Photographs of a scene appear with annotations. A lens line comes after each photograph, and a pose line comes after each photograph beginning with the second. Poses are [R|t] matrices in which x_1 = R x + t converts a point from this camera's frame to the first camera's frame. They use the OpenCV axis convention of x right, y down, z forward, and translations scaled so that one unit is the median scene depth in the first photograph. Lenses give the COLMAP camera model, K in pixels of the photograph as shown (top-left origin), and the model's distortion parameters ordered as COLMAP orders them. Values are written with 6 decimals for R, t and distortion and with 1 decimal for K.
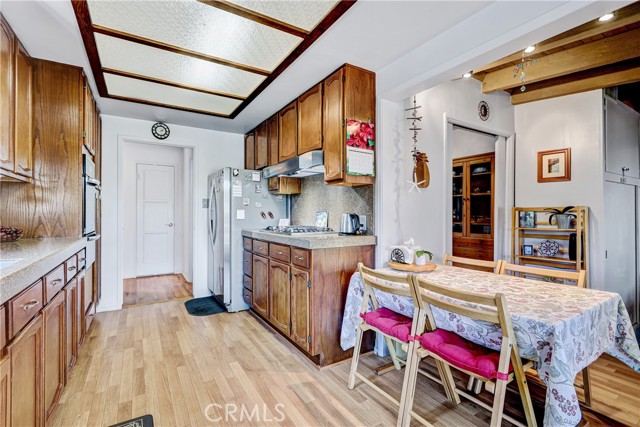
lens RADIAL K [[294.5, 0, 303.6], [0, 294.5, 212.3], [0, 0, 1]] dist [0.001259, -0.001044]
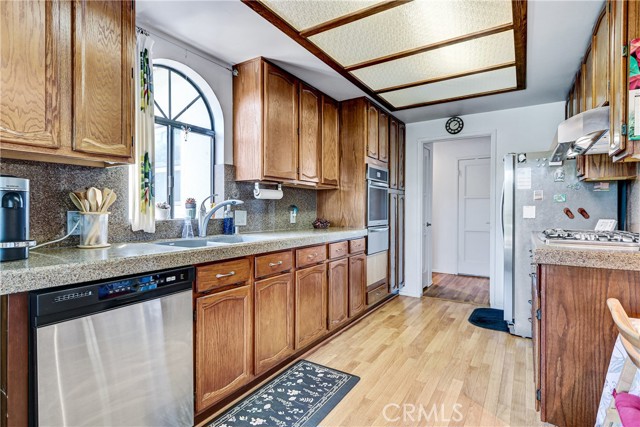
lens RADIAL K [[323.8, 0, 319.2], [0, 323.8, 211.5], [0, 0, 1]] dist [0.003263, -0.000799]
pose [[0.443968, 0.006154, -0.896022, 0.435296], [-0.000010, 0.999976, 0.006863, 0.000502], [0.896043, -0.003038, 0.443957, 0.198745]]
